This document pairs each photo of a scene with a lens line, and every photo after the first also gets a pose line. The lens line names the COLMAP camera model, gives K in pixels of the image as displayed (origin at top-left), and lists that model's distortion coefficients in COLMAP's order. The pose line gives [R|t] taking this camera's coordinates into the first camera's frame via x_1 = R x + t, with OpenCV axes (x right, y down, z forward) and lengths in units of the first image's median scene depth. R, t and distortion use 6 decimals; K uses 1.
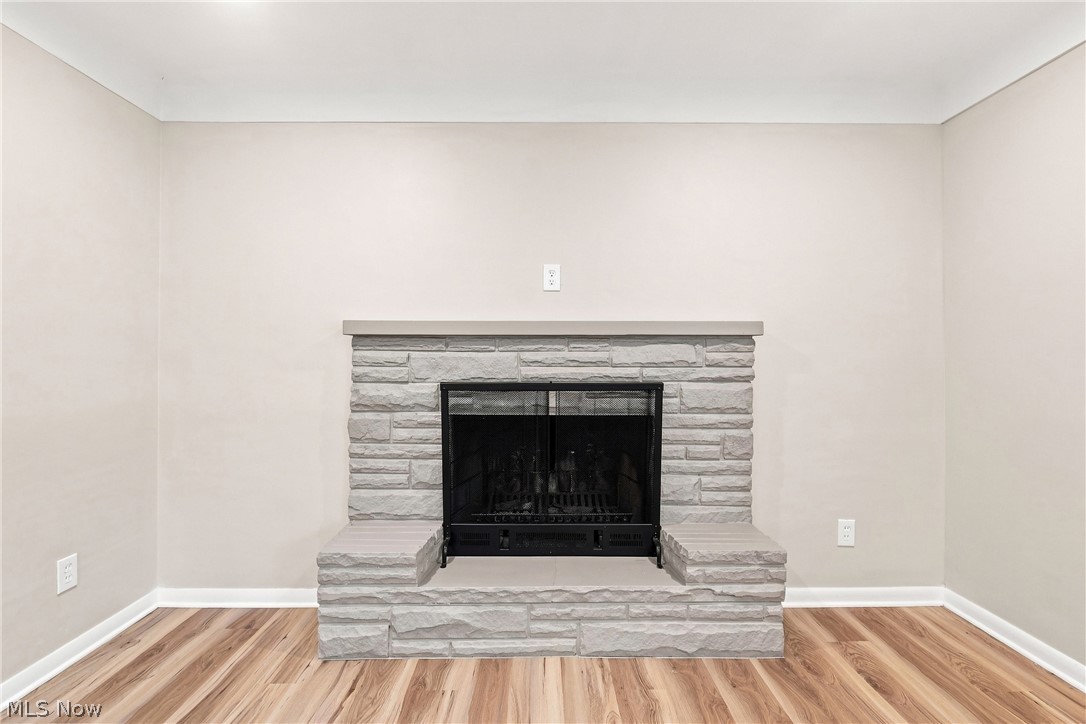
lens RADIAL K [[513.2, 0, 545.1], [0, 513.2, 360.9], [0, 0, 1]] dist [0.012846, 0.000037]
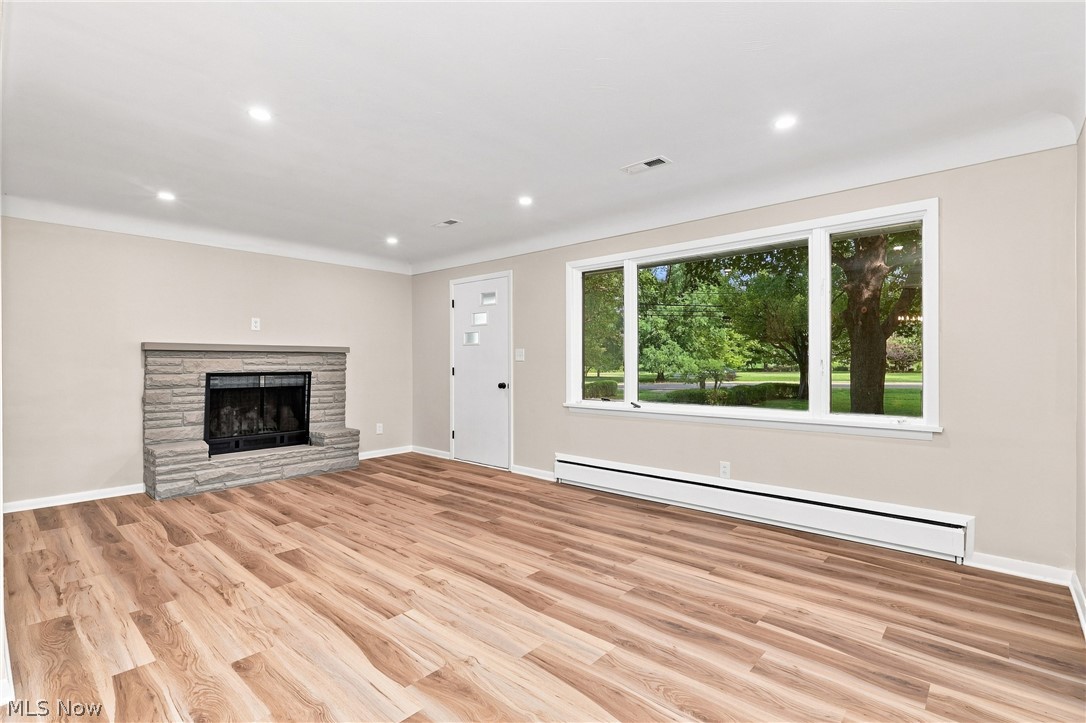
lens RADIAL K [[513.2, 0, 544.0], [0, 513.2, 359.7], [0, 0, 1]] dist [0.012846, 0.000037]
pose [[0.673958, 0.000990, 0.738769, -0.816343], [-0.001318, 0.999999, -0.000137, -0.015161], [-0.738768, -0.000882, 0.673959, -1.439496]]
